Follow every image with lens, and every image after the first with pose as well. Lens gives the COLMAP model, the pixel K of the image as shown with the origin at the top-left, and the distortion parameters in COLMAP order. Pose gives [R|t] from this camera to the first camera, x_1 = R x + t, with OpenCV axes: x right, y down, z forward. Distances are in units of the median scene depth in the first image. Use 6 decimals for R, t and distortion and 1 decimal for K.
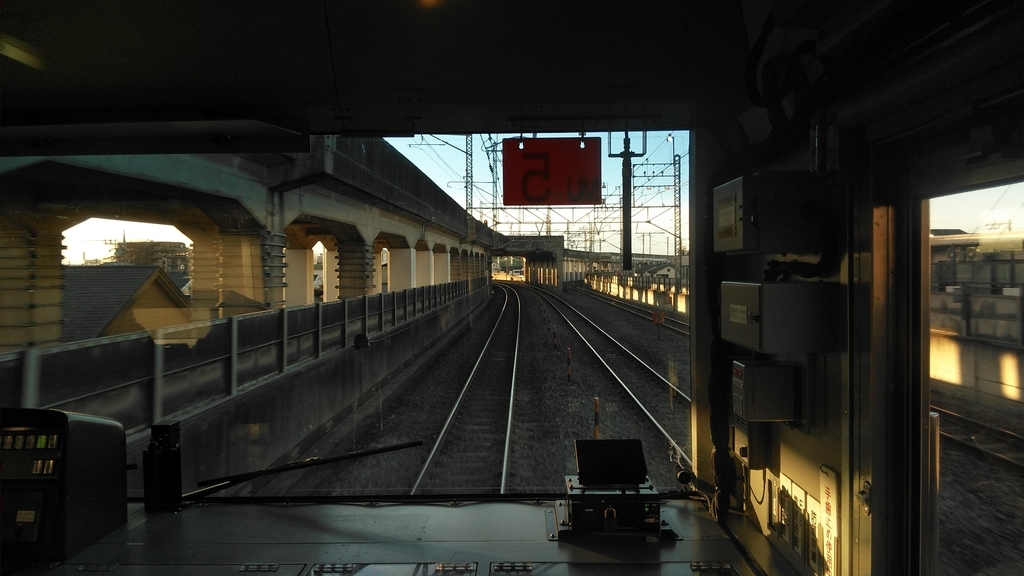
lens RADIAL K [[759.7, 0, 511.9], [0, 759.7, 288.3], [0, 0, 1]] dist [0.004404, -0.012487]
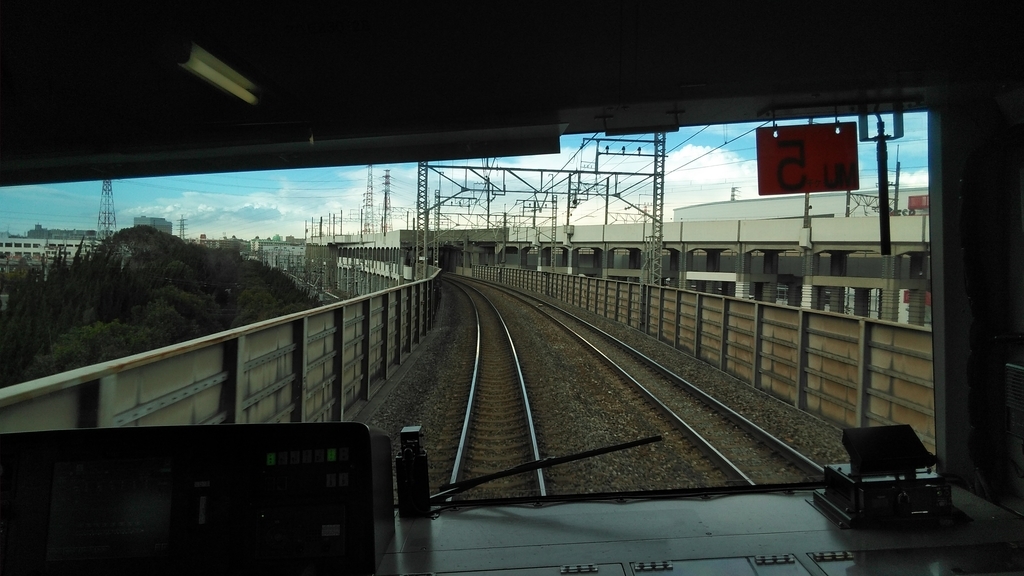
lens RADIAL K [[760.7, 0, 512.5], [0, 760.7, 288.9], [0, 0, 1]] dist [-0.004358, -0.003080]
pose [[0.998902, -0.046204, -0.007800, -0.346853], [0.046279, 0.998881, 0.009704, -0.012052], [0.007343, -0.010054, 0.999922, 0.003305]]
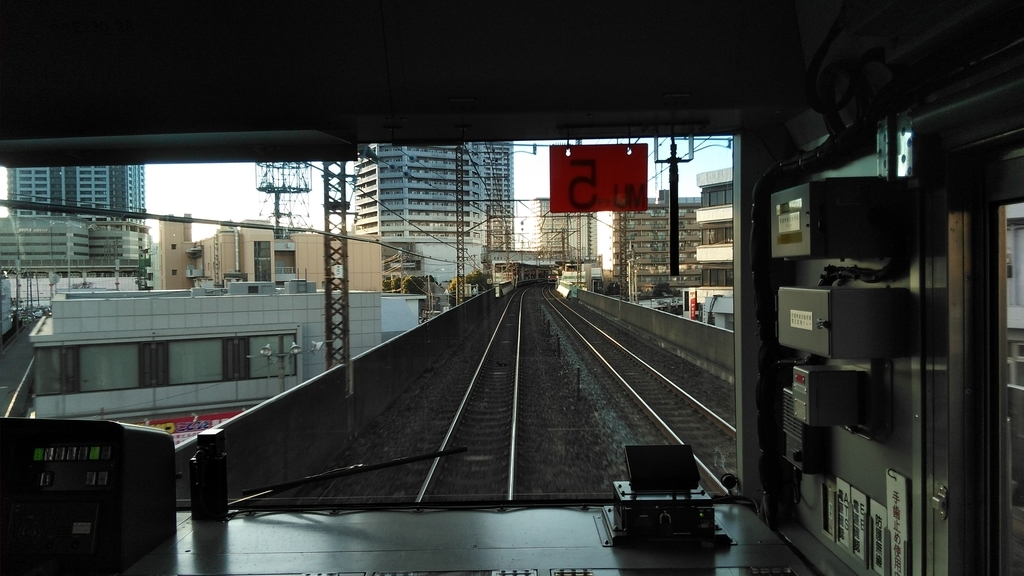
lens RADIAL K [[759.7, 0, 511.9], [0, 759.7, 288.3], [0, 0, 1]] dist [0.004404, -0.012487]
pose [[0.999959, -0.008196, 0.003958, -0.070627], [0.008212, 0.999958, -0.004053, -0.005189], [-0.003925, 0.004085, 0.999984, -0.002108]]
